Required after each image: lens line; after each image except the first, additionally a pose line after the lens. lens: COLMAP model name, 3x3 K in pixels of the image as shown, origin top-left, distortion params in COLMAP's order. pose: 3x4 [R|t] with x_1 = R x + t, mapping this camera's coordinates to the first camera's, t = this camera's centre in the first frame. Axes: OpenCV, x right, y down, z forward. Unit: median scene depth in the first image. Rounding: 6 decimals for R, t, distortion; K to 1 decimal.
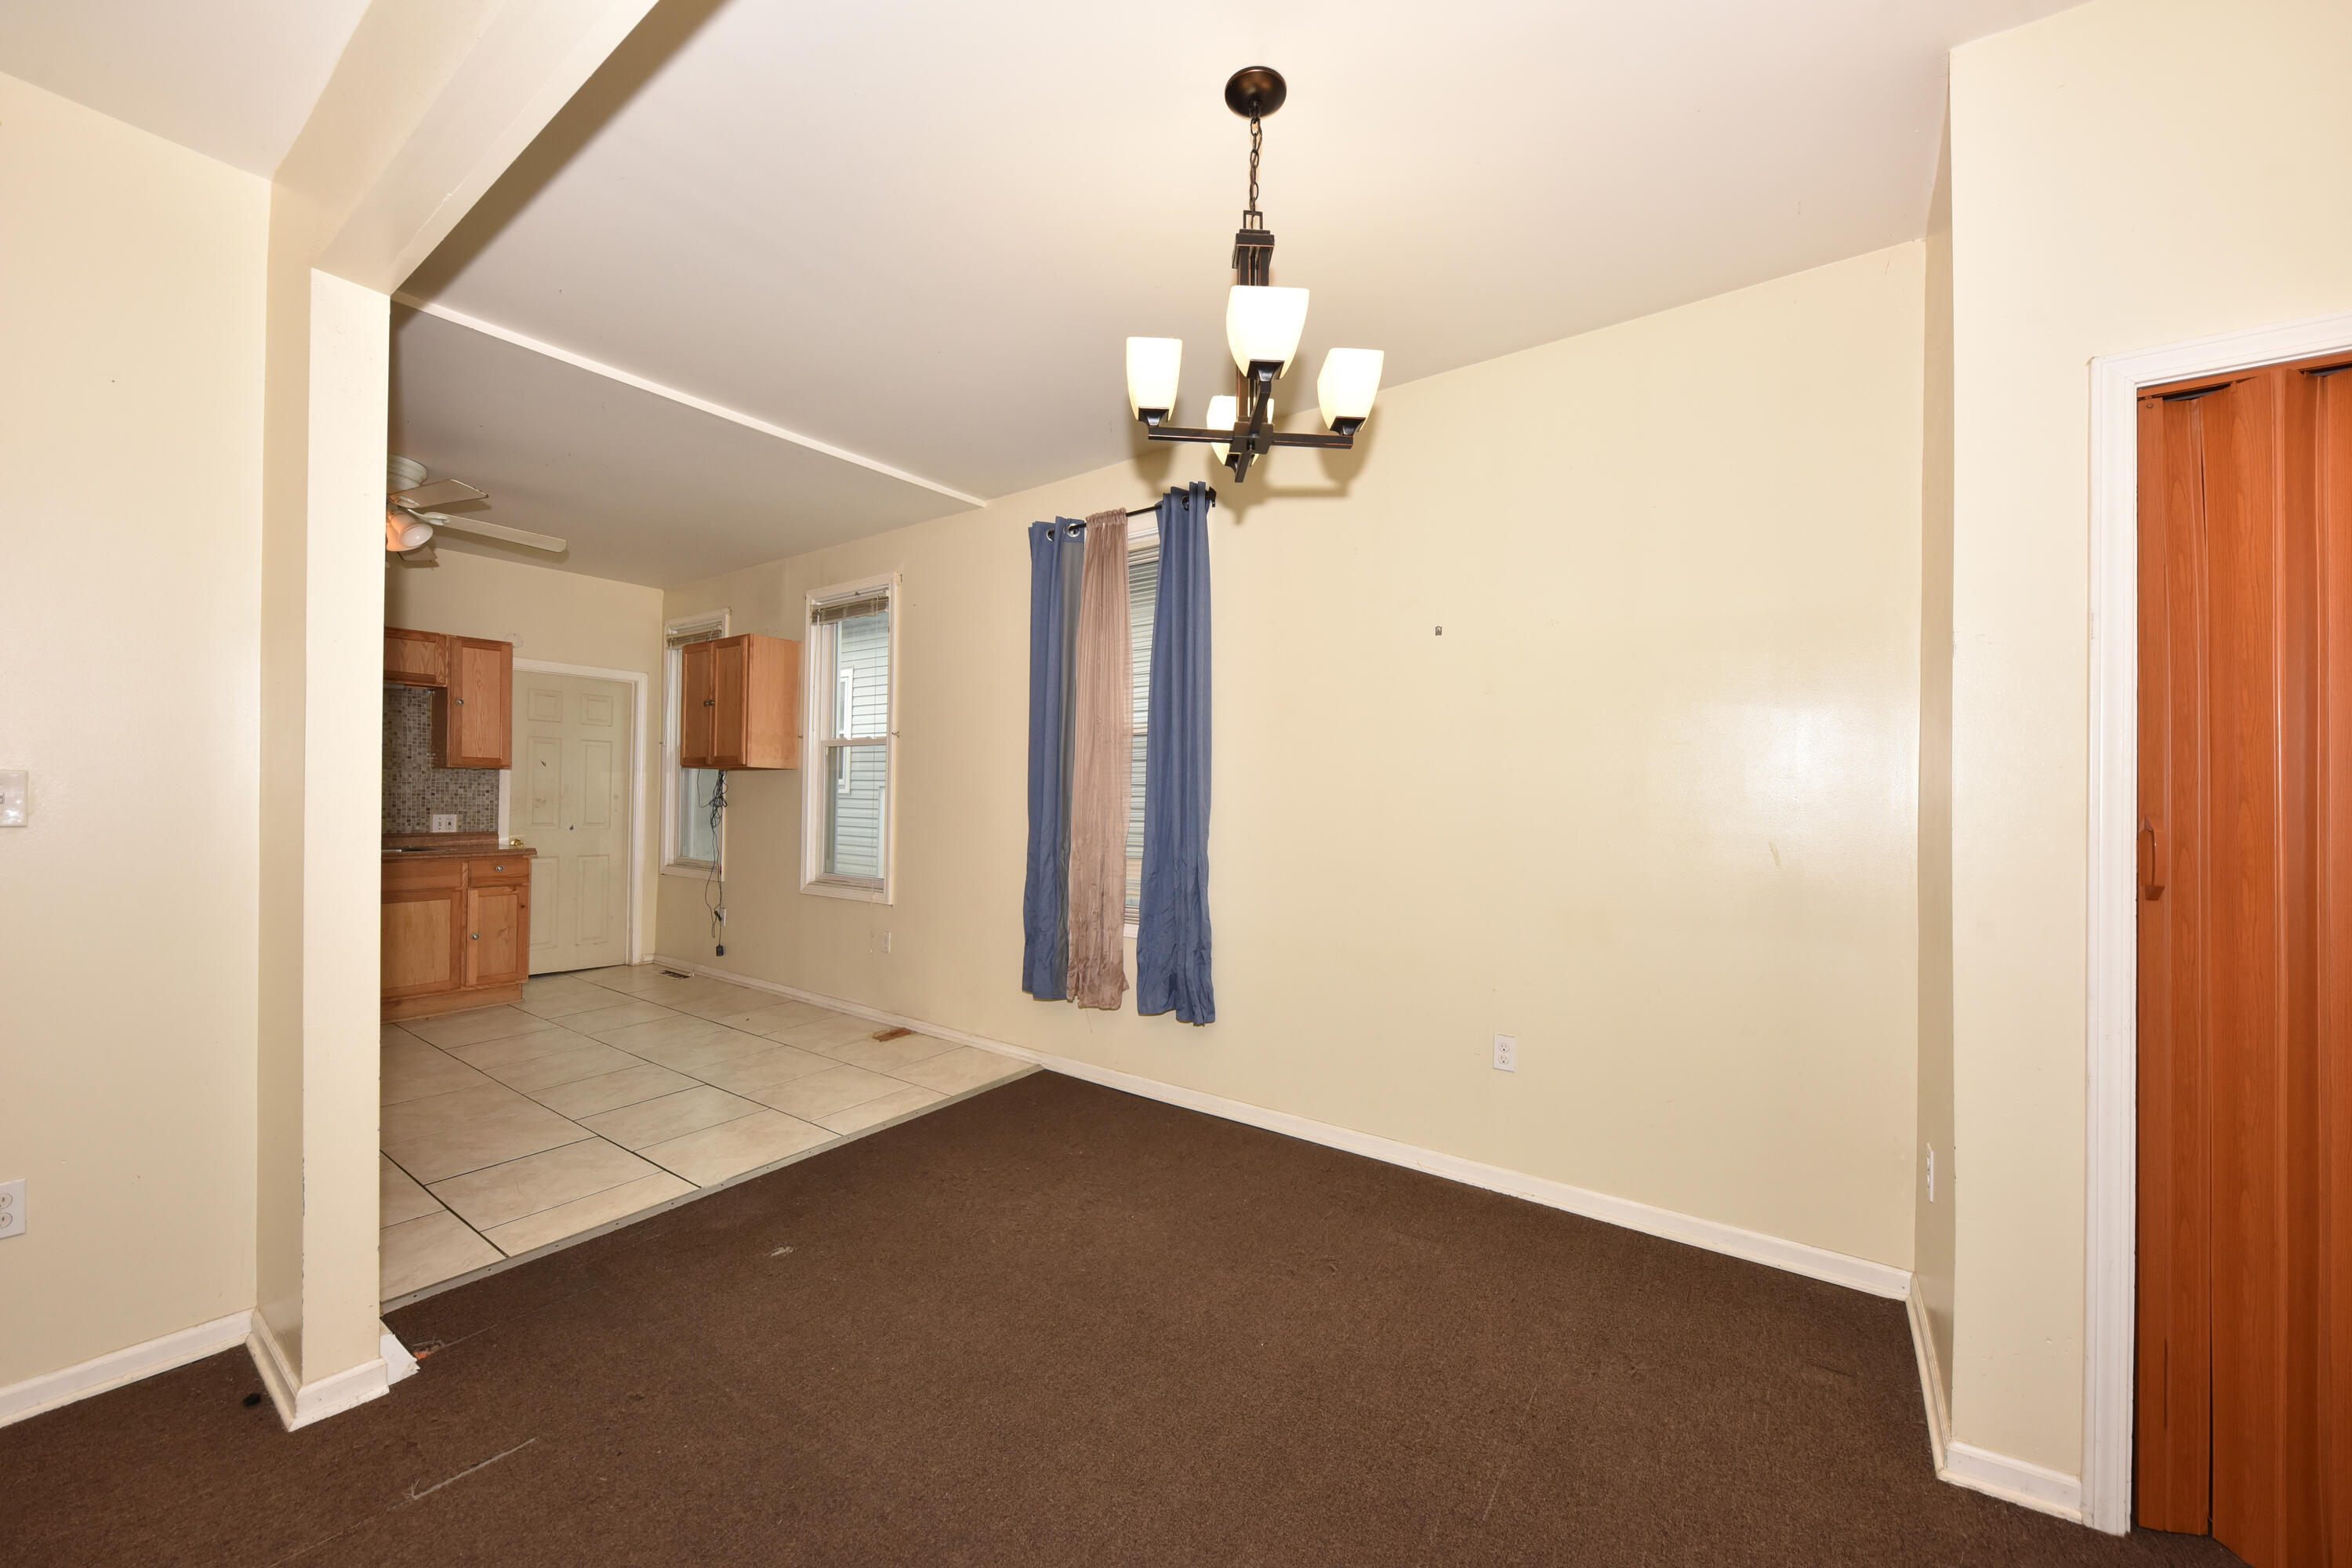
lens RADIAL K [[889.8, 0, 1187.7], [0, 889.8, 796.5], [0, 0, 1]] dist [-0.001076, -0.000432]
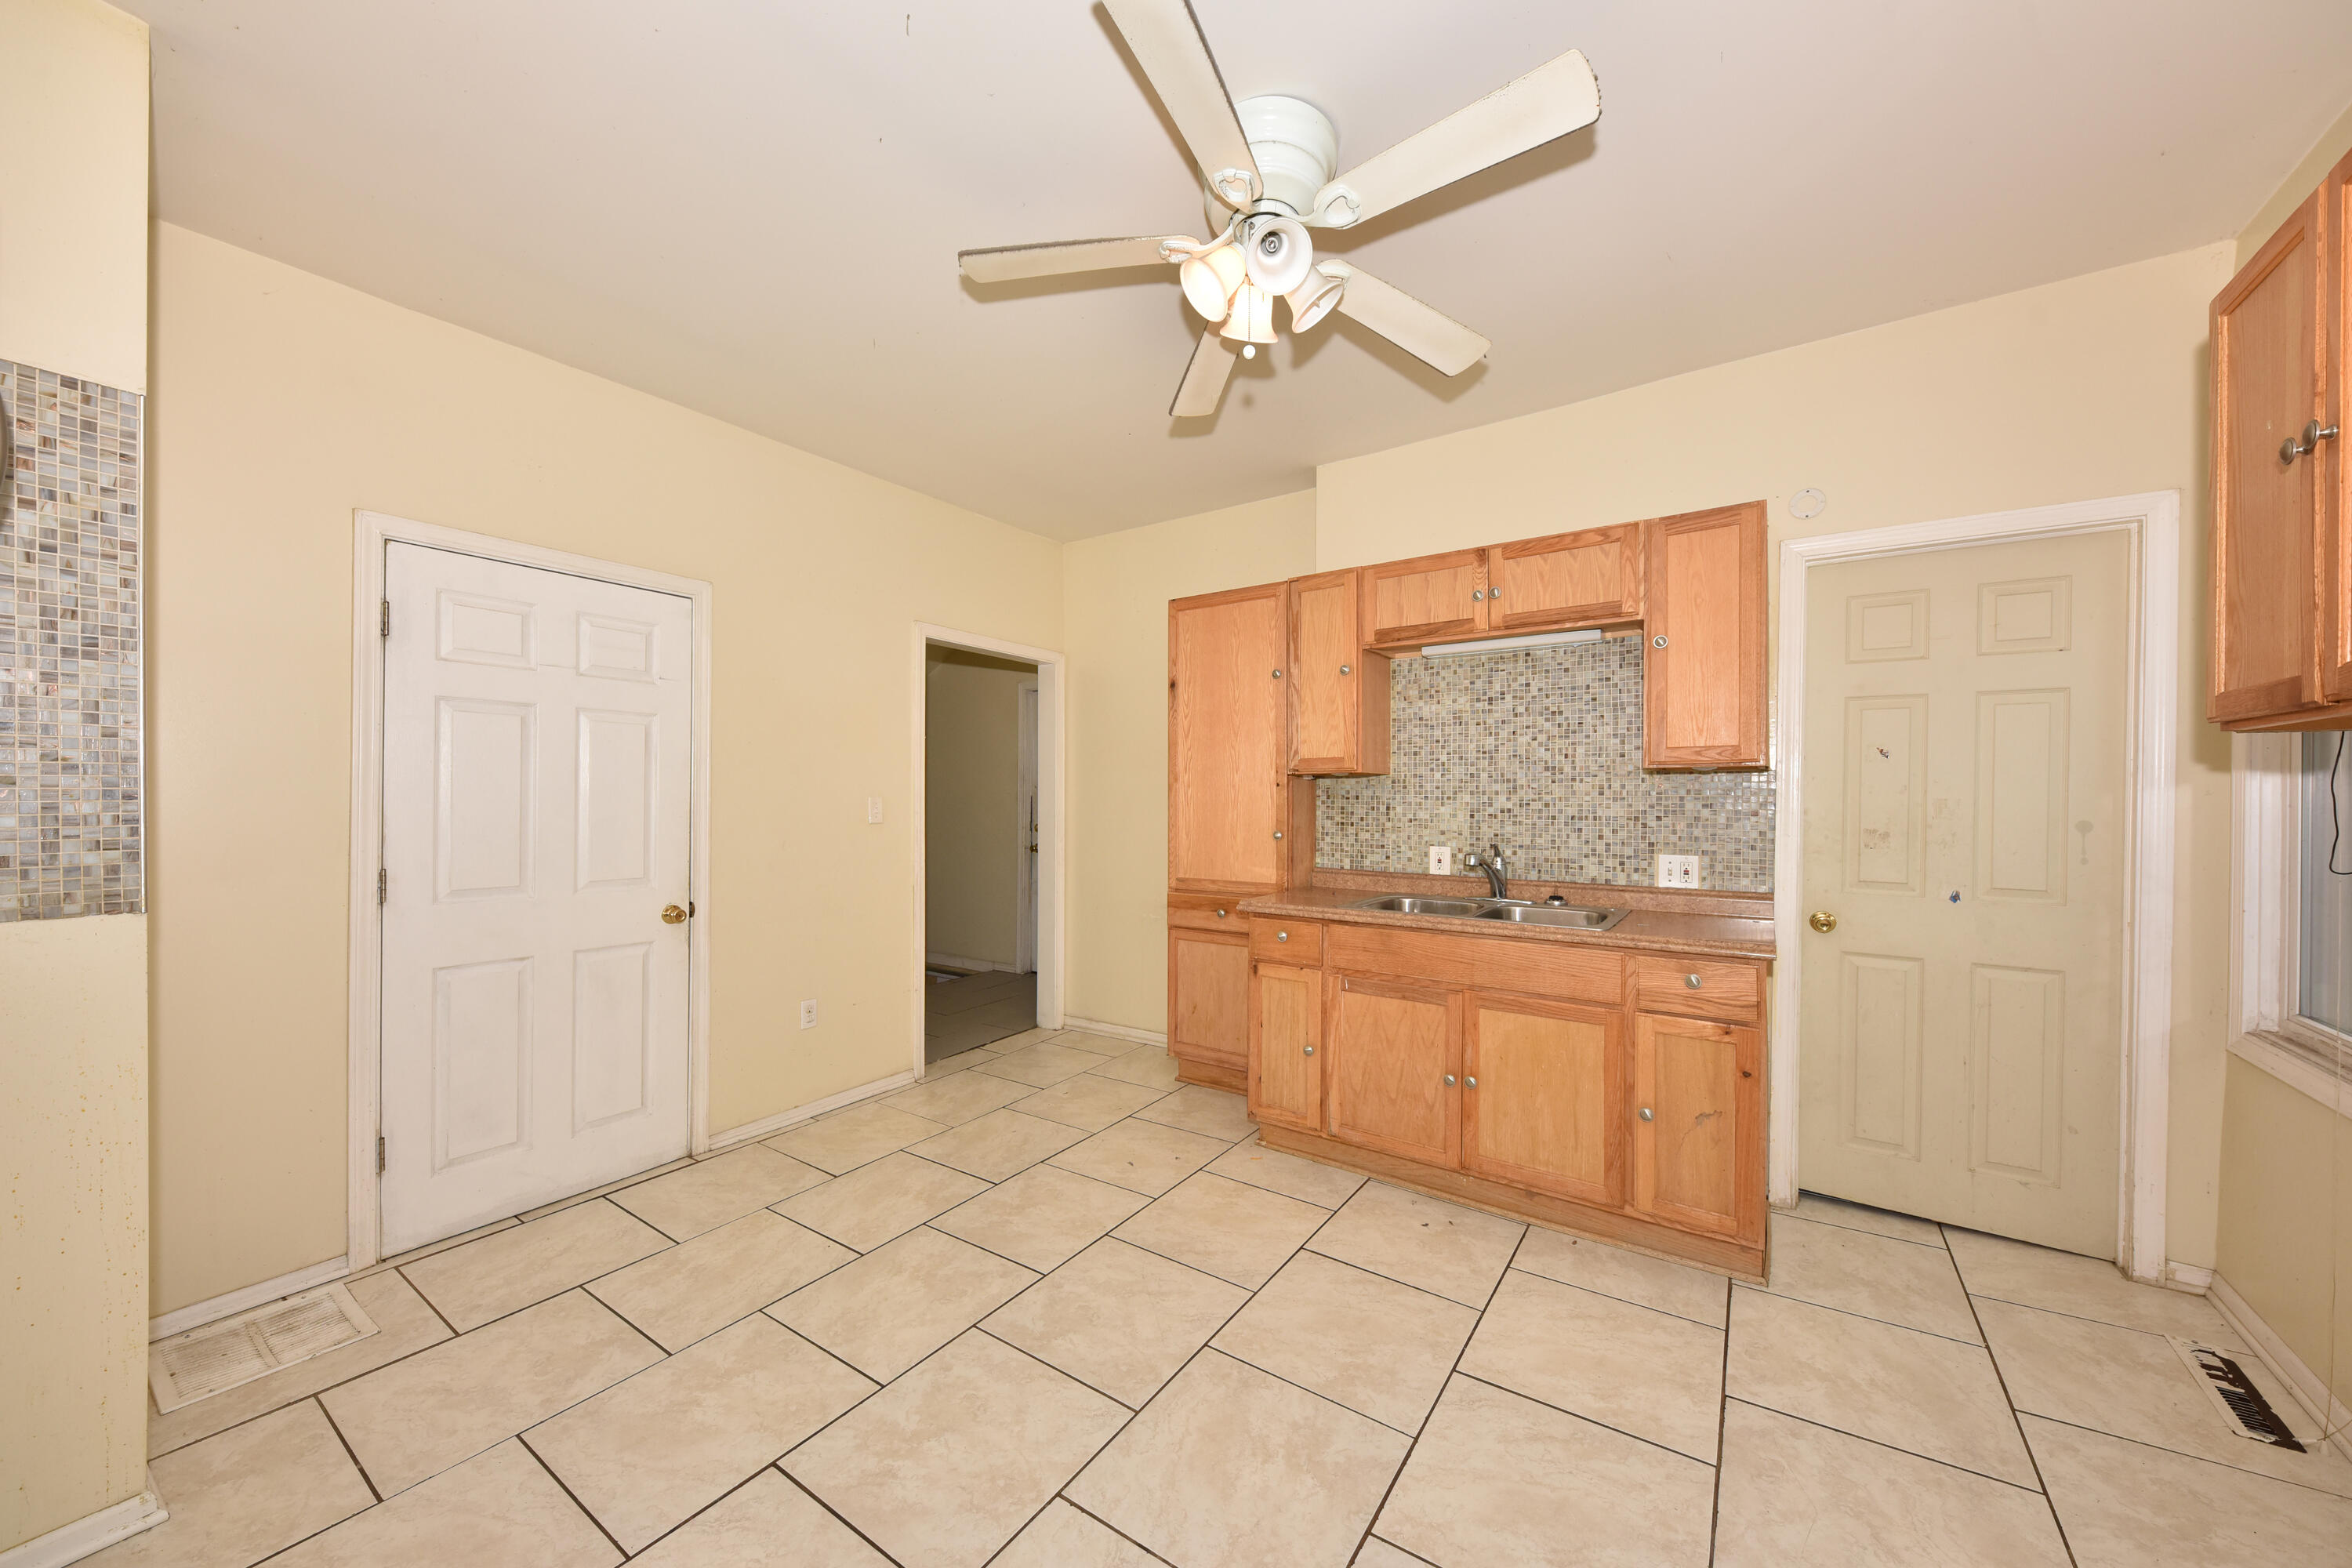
lens RADIAL K [[838.5, 0, 1205.6], [0, 838.5, 805.8], [0, 0, 1]] dist [-0.001898, -0.000317]
pose [[0.010805, -0.001797, -0.999940, -0.326208], [0.003311, 0.999993, -0.001761, -0.010796], [0.999936, -0.003292, 0.010811, 0.716944]]
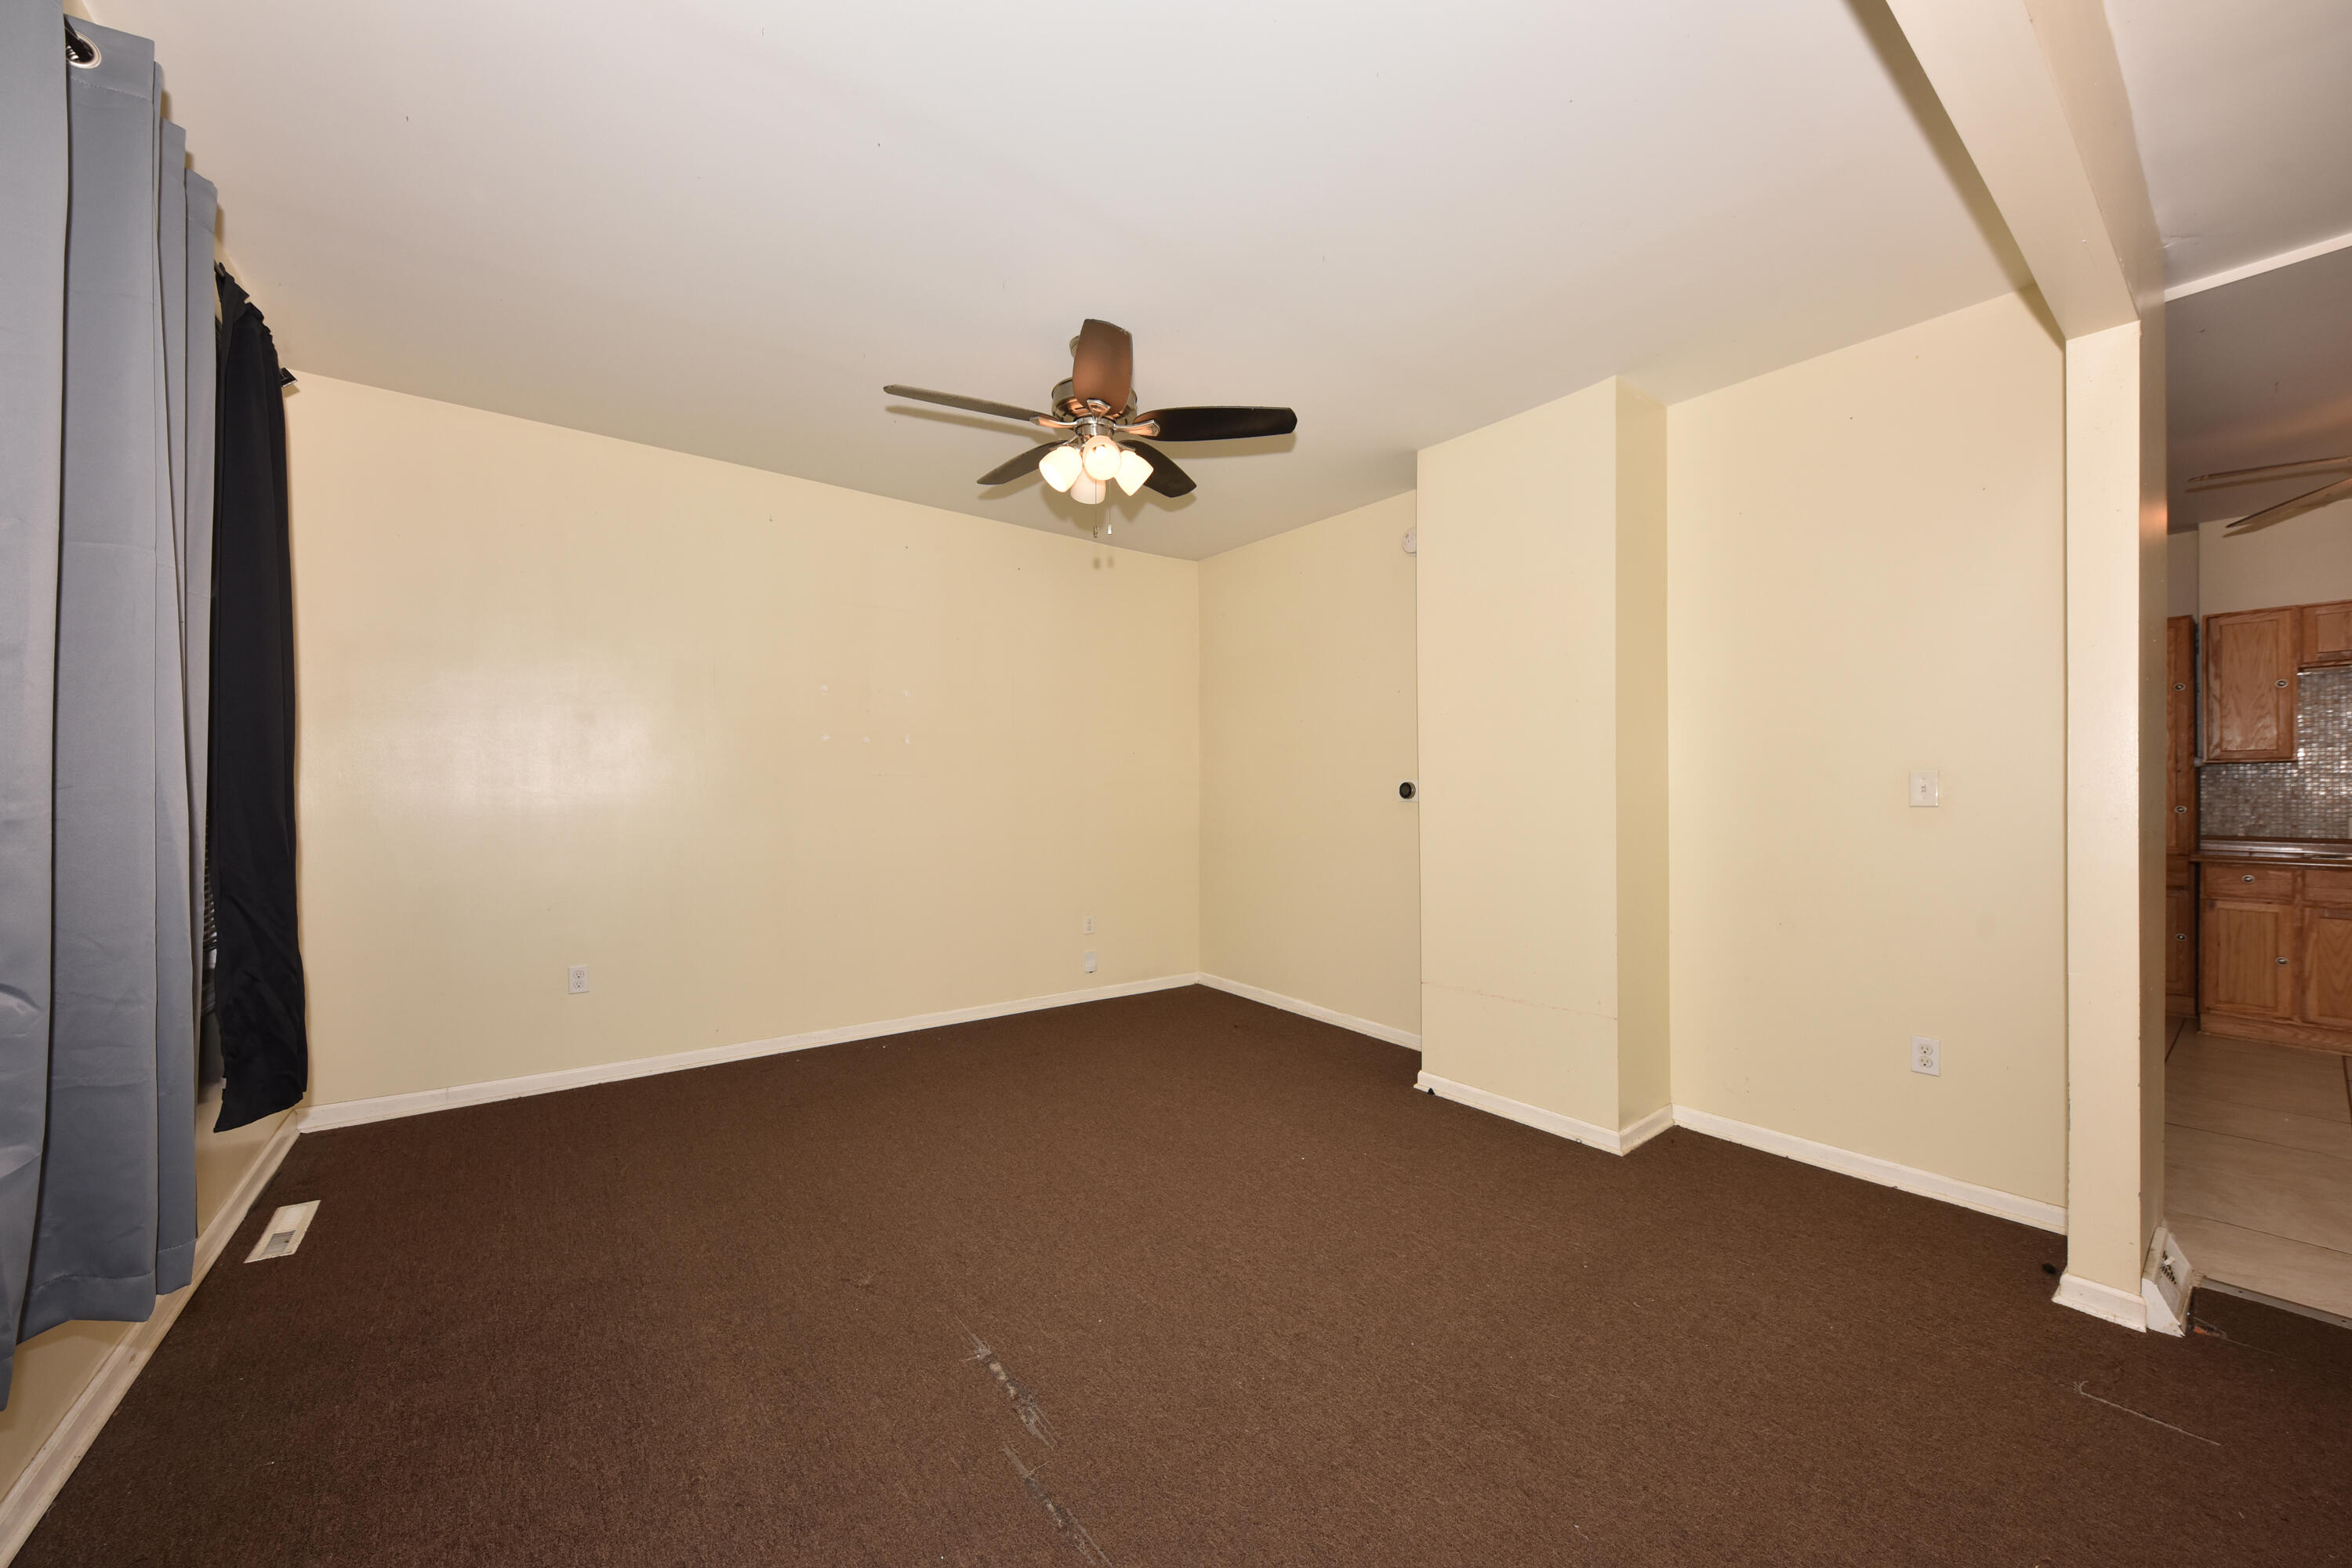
lens RADIAL K [[889.8, 0, 1187.7], [0, 889.8, 796.5], [0, 0, 1]] dist [-0.001076, -0.000432]
pose [[-0.289290, -0.009724, -0.957192, 0.189572], [0.006839, 0.999902, -0.012225, 0.002965], [0.957217, -0.010083, -0.289195, 0.068645]]
